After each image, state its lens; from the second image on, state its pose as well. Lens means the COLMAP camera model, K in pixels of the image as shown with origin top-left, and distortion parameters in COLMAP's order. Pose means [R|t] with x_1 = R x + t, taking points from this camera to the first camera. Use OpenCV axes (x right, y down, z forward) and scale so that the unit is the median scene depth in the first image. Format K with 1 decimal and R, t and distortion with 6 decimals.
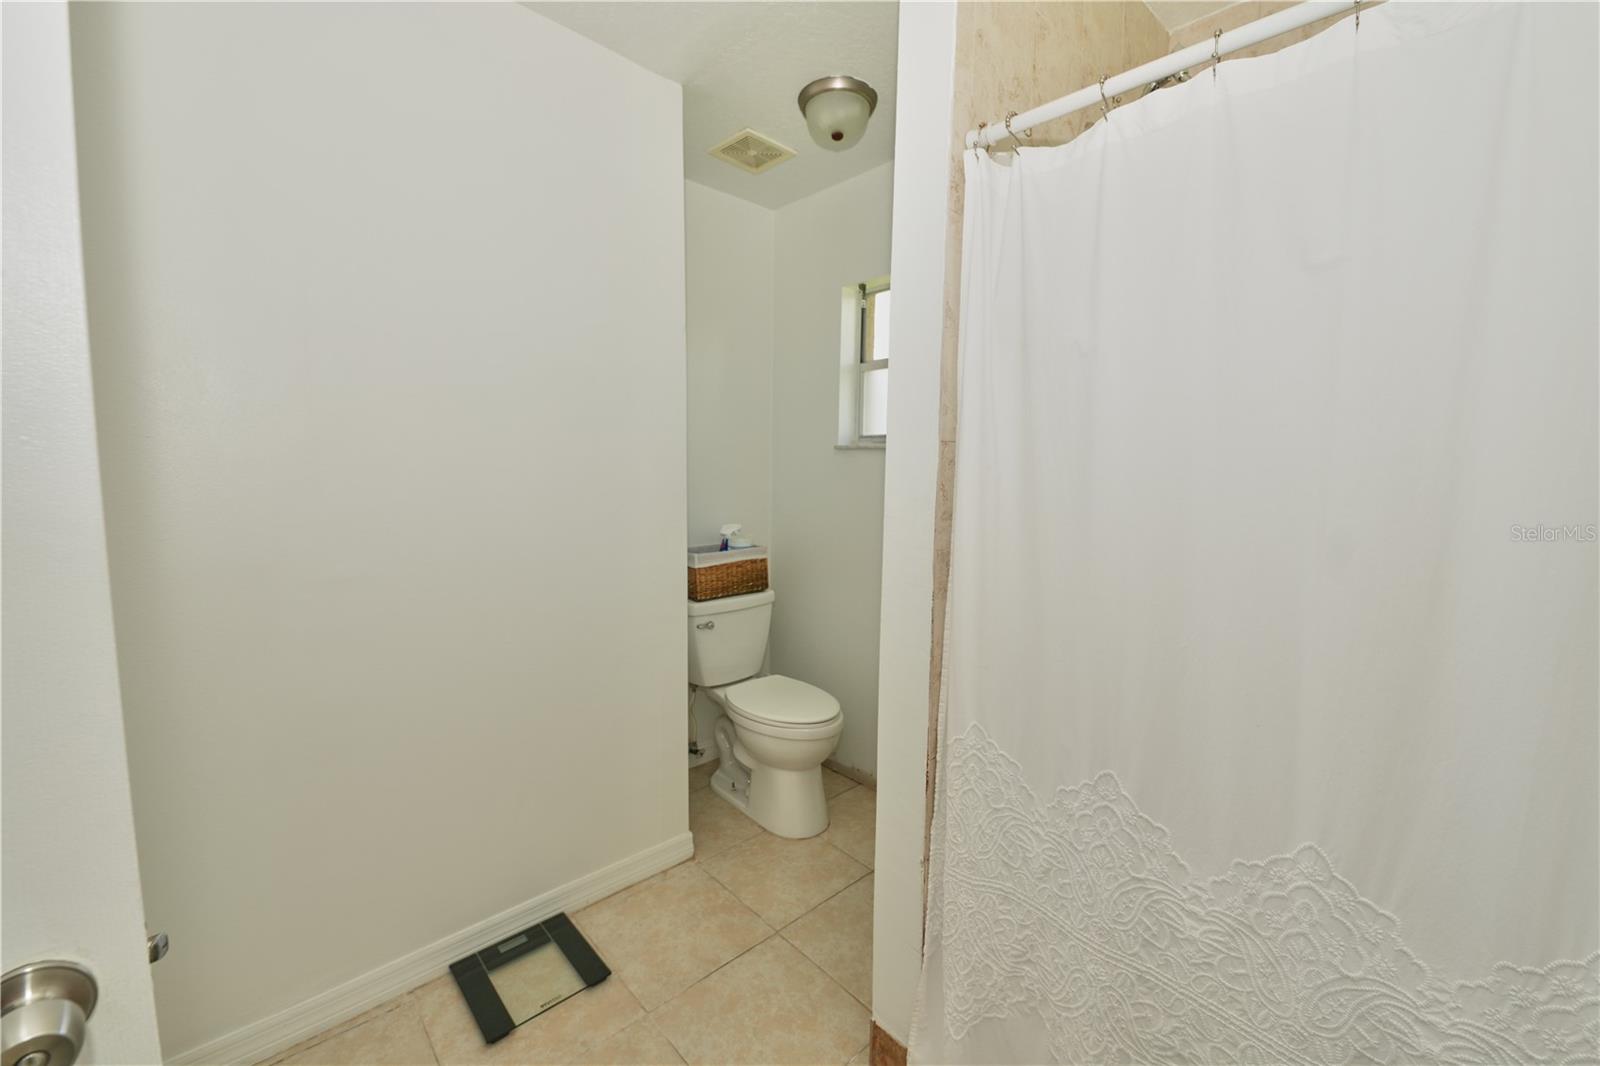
lens RADIAL K [[640.0, 0, 799.5], [0, 640.0, 536.5], [0, 0, 1]] dist [0.015290, -0.009682]
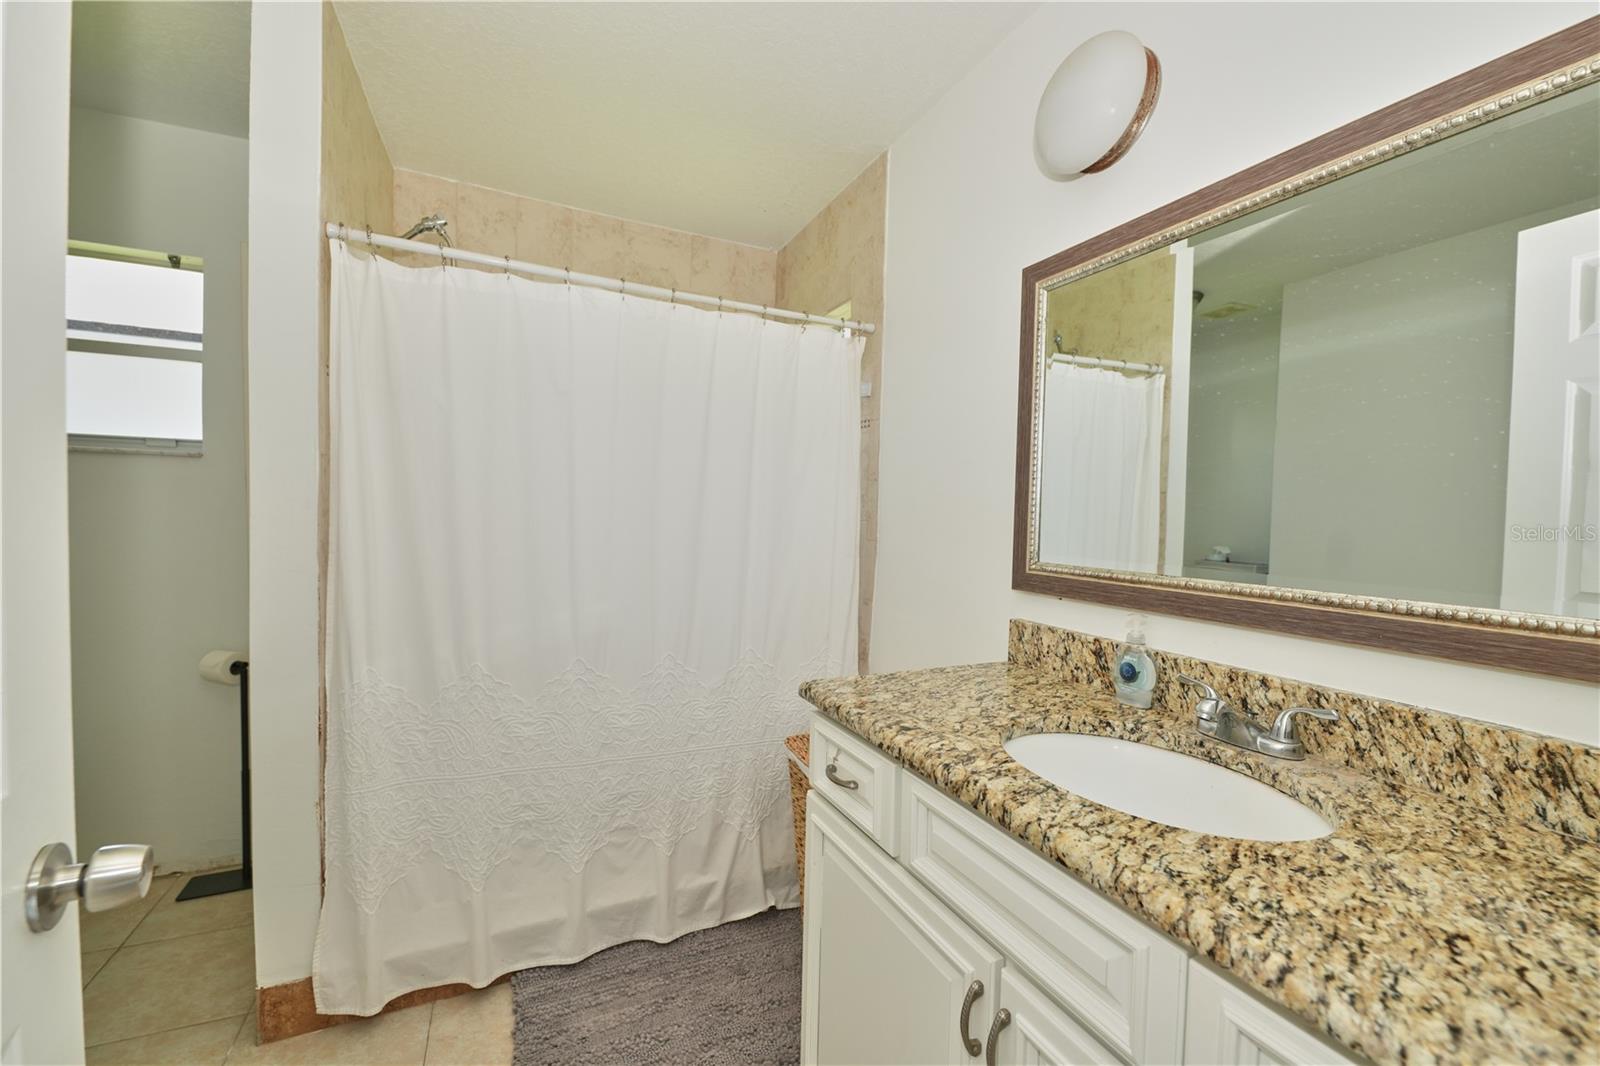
lens RADIAL K [[635.2, 0, 798.9], [0, 635.2, 535.1], [0, 0, 1]] dist [0.012568, -0.005524]
pose [[0.308656, -0.038268, 0.950404, -0.715390], [0.082460, 0.996505, 0.013344, 0.076015], [-0.947593, 0.074252, 0.310733, -0.282708]]
